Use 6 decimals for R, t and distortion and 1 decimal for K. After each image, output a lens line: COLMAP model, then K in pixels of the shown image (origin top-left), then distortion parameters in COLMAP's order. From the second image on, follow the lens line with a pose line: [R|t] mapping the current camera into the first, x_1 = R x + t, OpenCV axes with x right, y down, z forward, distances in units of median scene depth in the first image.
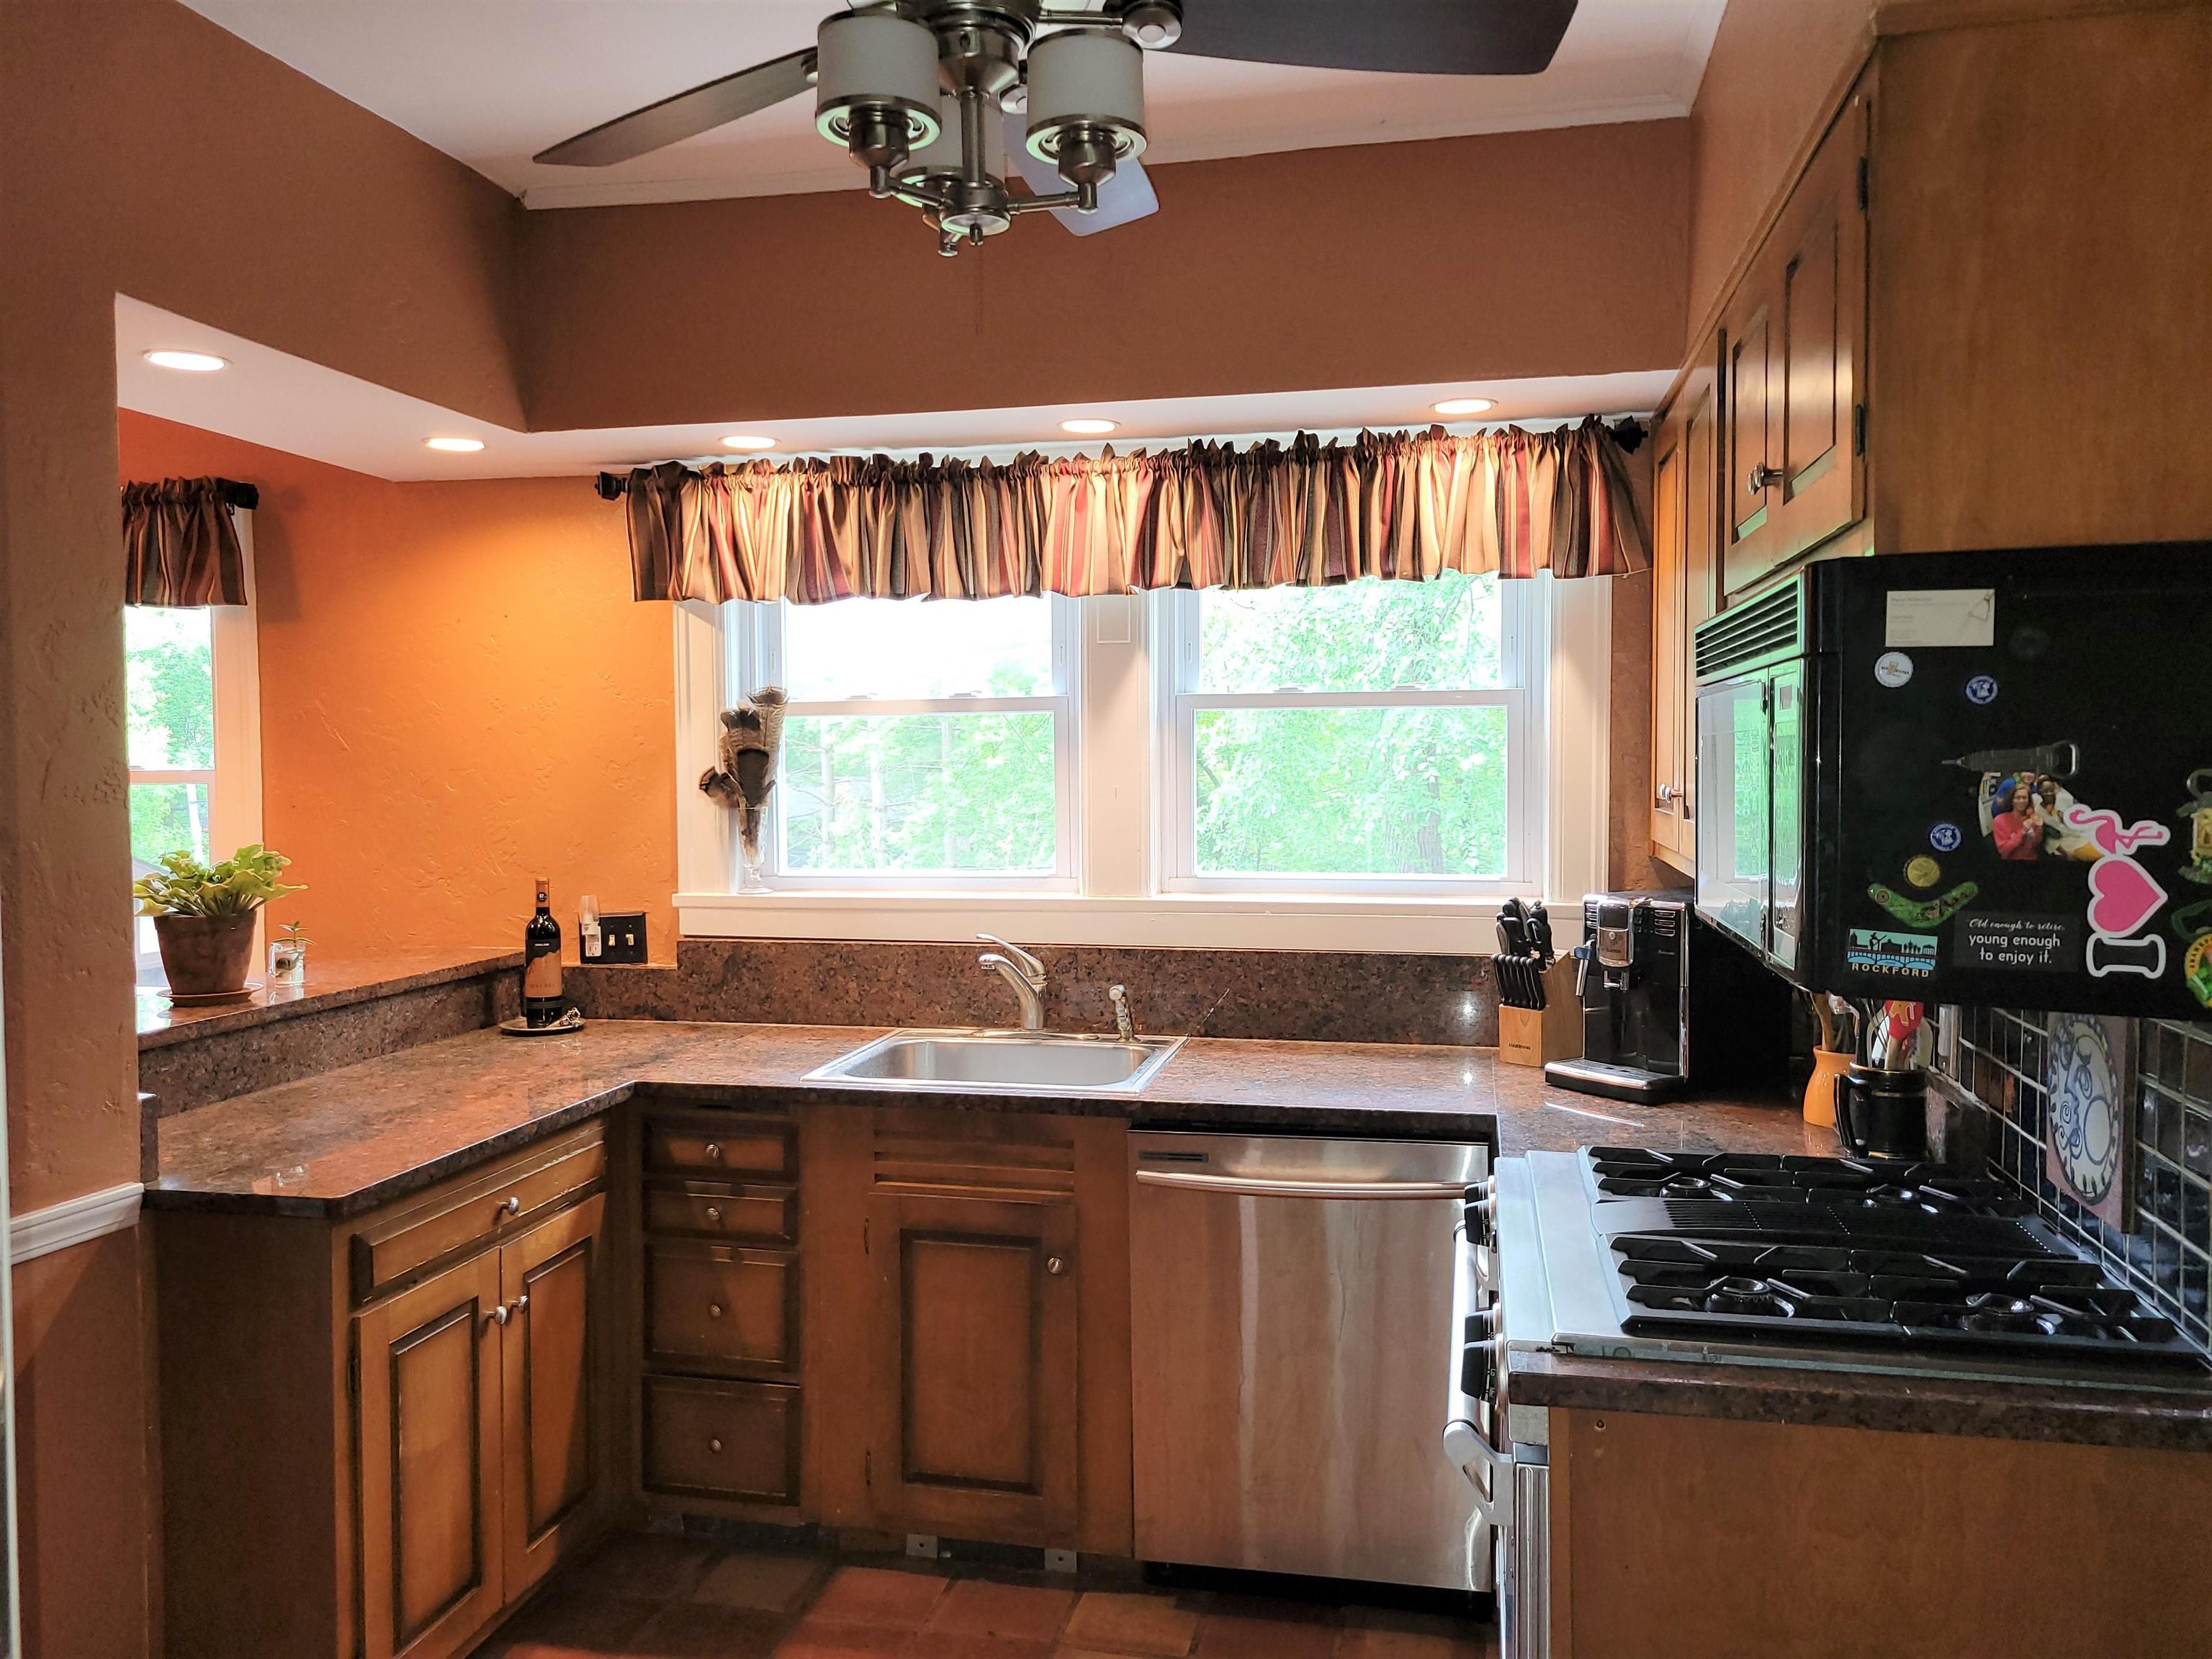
lens RADIAL K [[1699.5, 0, 1056.7], [0, 1699.5, 821.4], [0, 0, 1]] dist [0.037199, -0.012655]
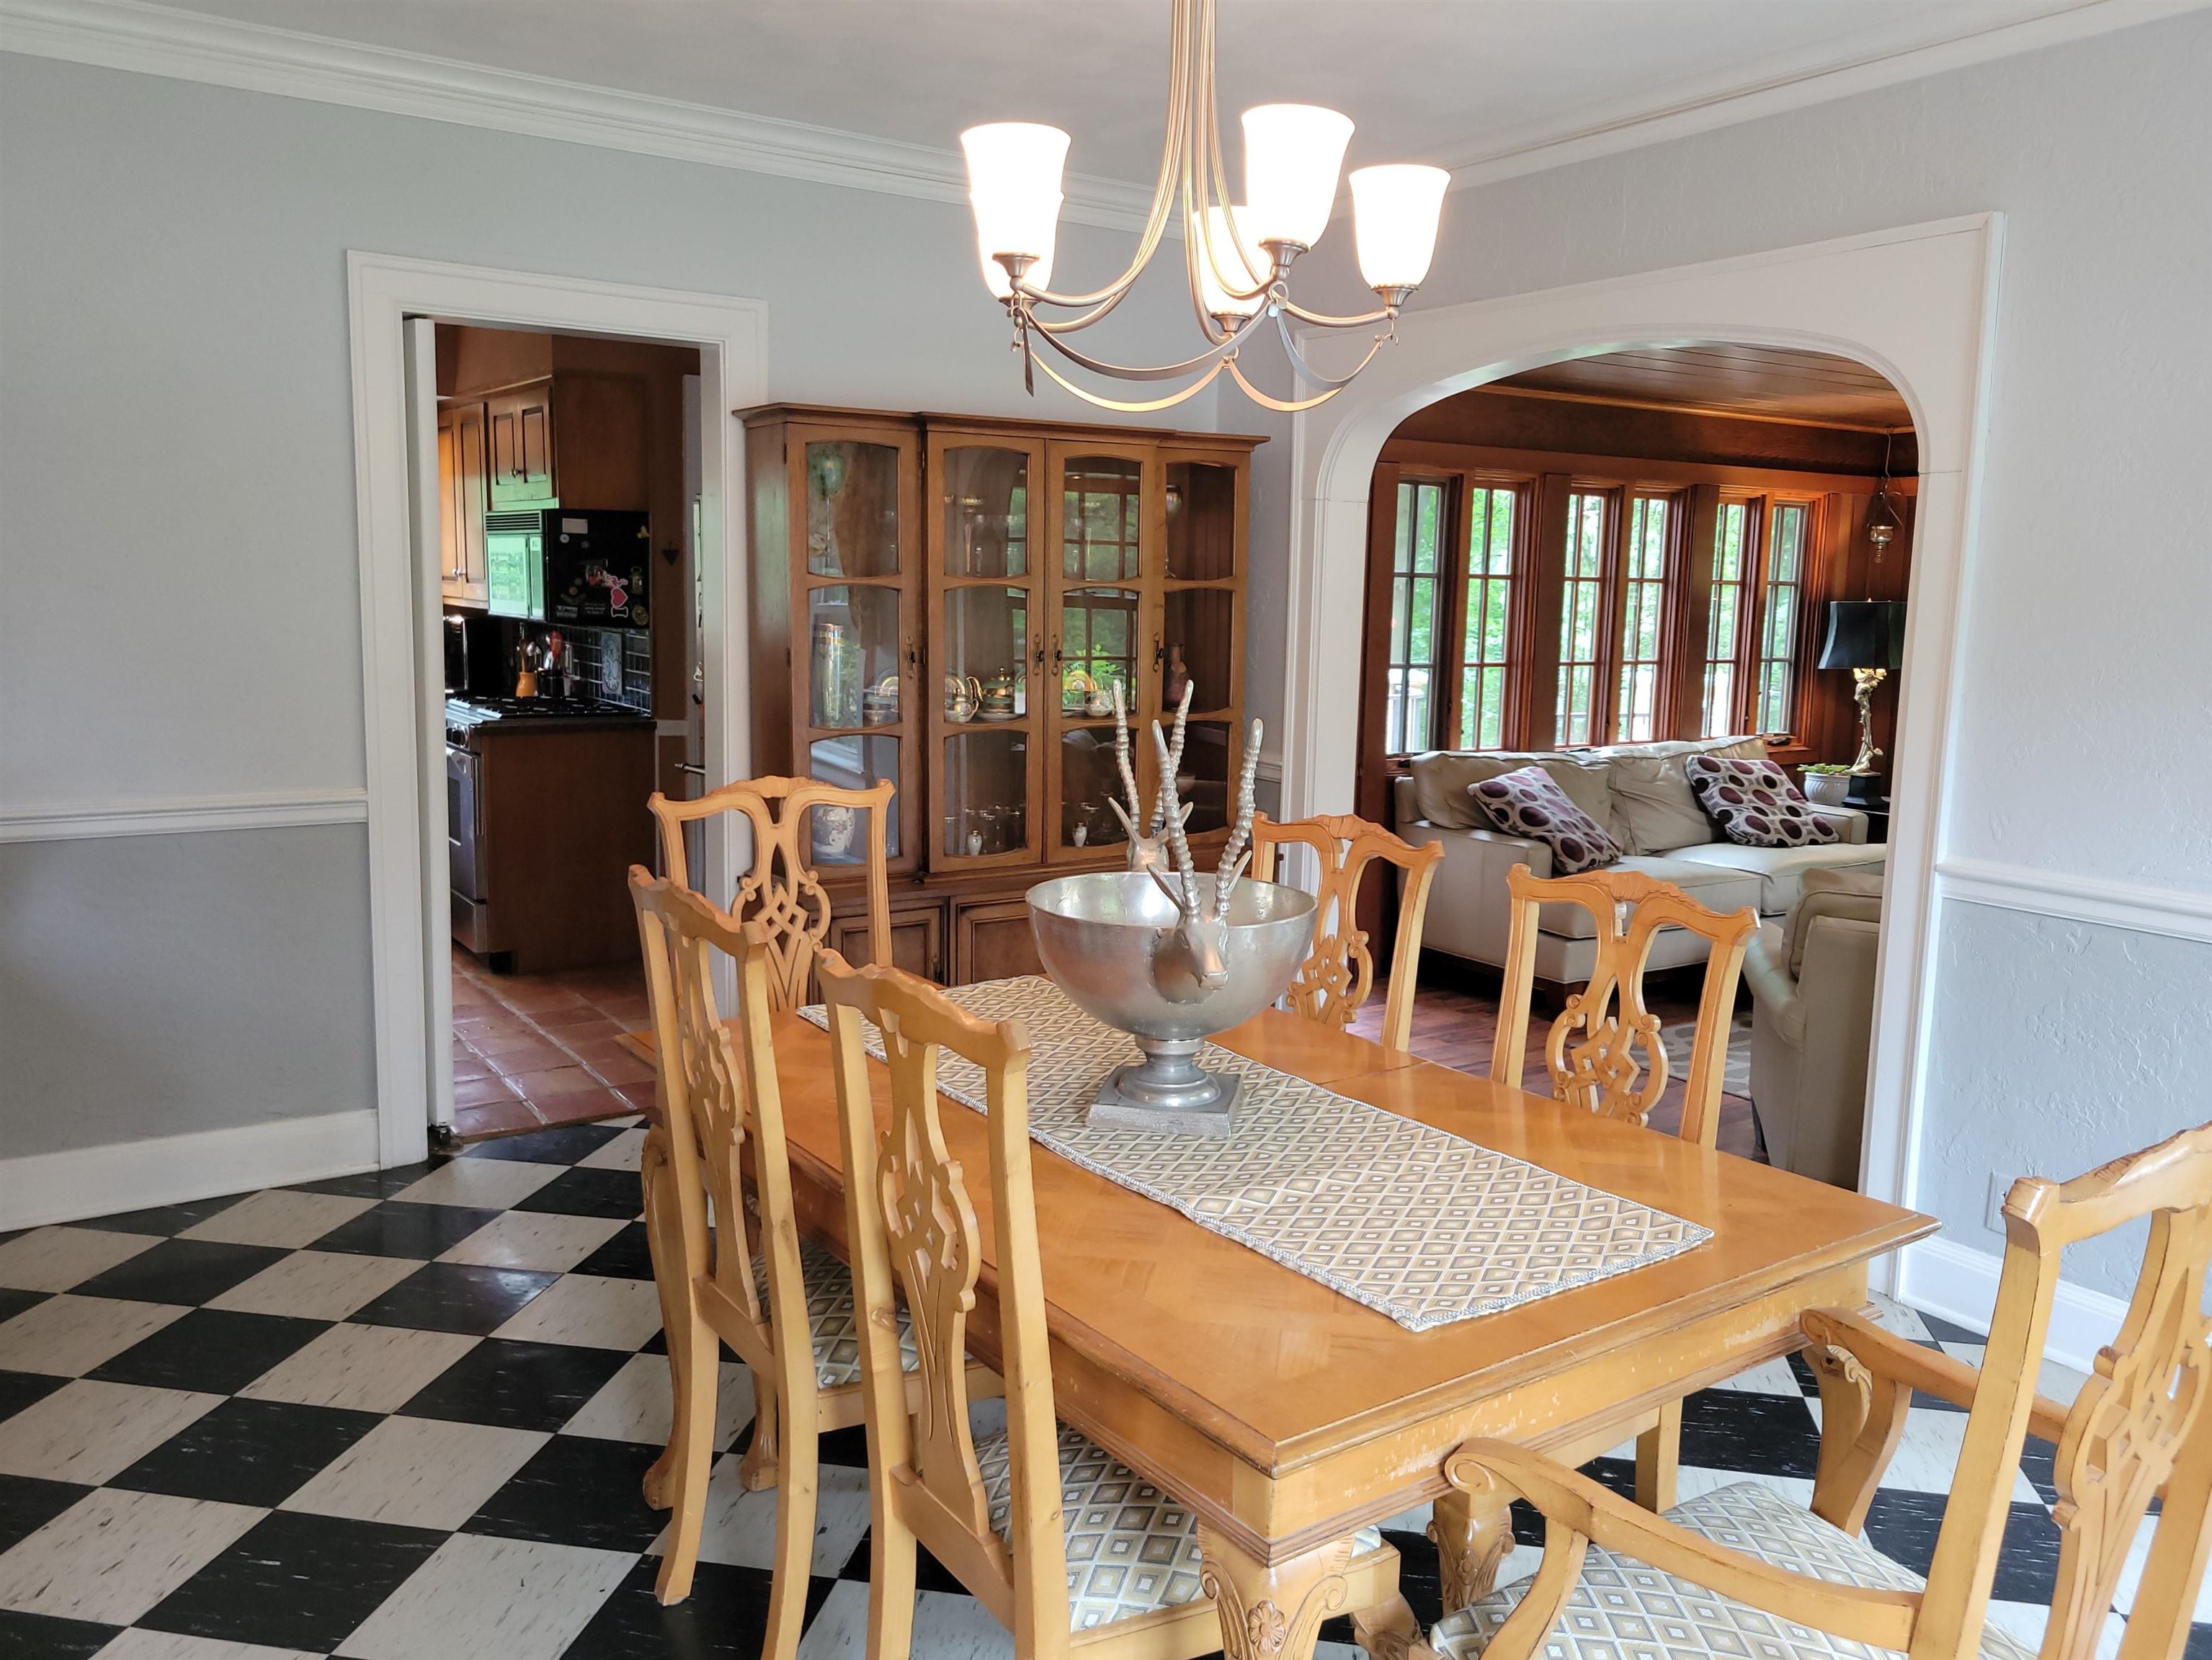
lens RADIAL K [[1699.4, 0, 1118.6], [0, 1699.4, 819.4], [0, 0, 1]] dist [0.037199, -0.012655]
pose [[0.675743, -0.087887, 0.731879, -1.547806], [-0.001303, 0.992723, 0.120414, 0.076641], [-0.737136, -0.082323, 0.670711, -2.570200]]
